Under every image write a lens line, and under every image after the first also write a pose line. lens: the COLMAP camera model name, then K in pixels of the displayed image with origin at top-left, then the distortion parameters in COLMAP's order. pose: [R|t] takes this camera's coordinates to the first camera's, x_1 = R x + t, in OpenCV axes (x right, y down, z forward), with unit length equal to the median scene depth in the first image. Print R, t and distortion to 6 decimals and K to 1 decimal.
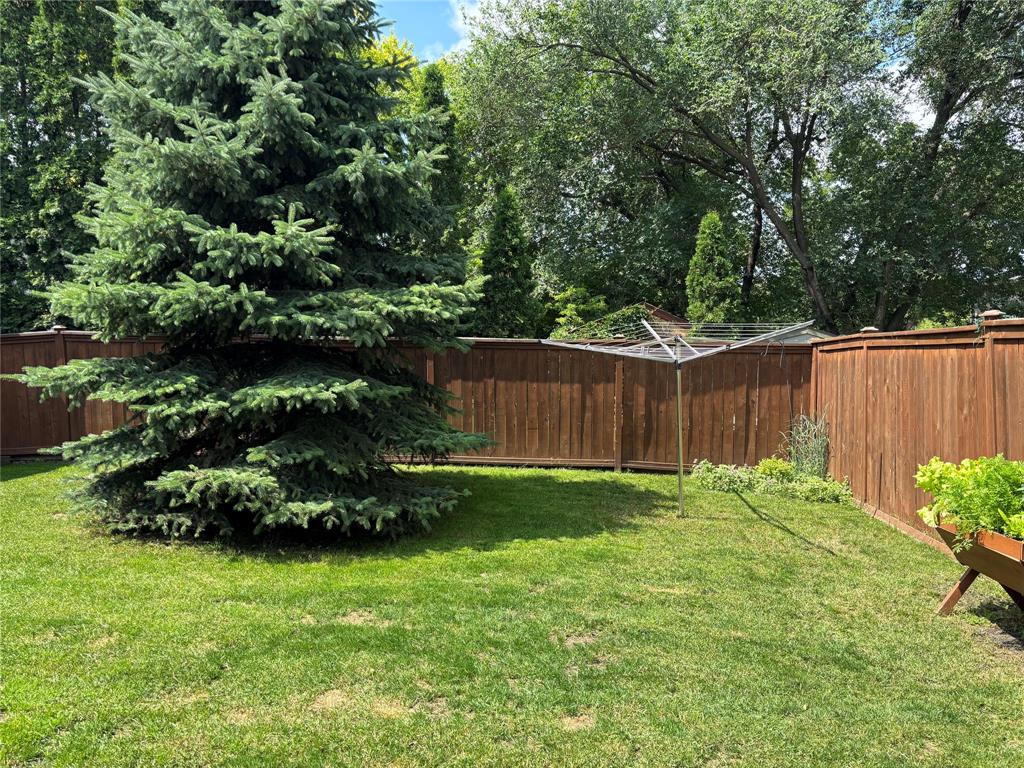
lens RADIAL K [[780.5, 0, 518.6], [0, 780.5, 389.6], [0, 0, 1]] dist [0.045931, -0.053216]
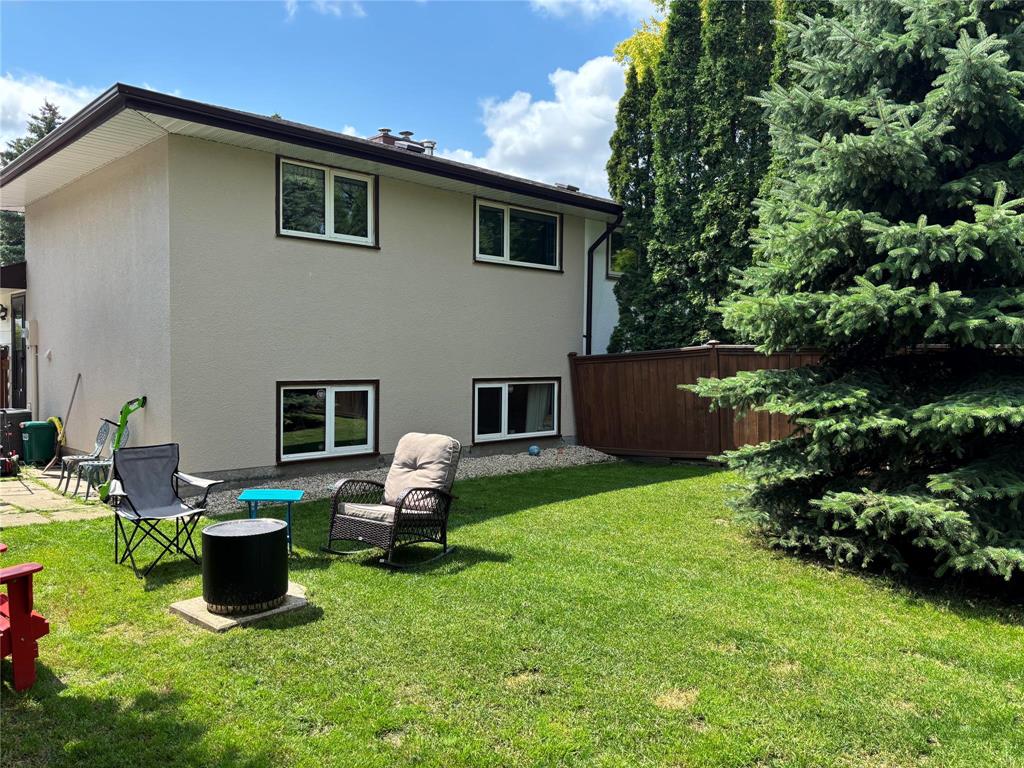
lens RADIAL K [[780.5, 0, 515.7], [0, 780.5, 388.5], [0, 0, 1]] dist [0.045931, -0.053216]
pose [[0.737309, 0.018736, -0.675296, -0.095514], [-0.031290, 0.999490, -0.006433, -0.000055], [0.674831, 0.025873, 0.737519, 0.053525]]
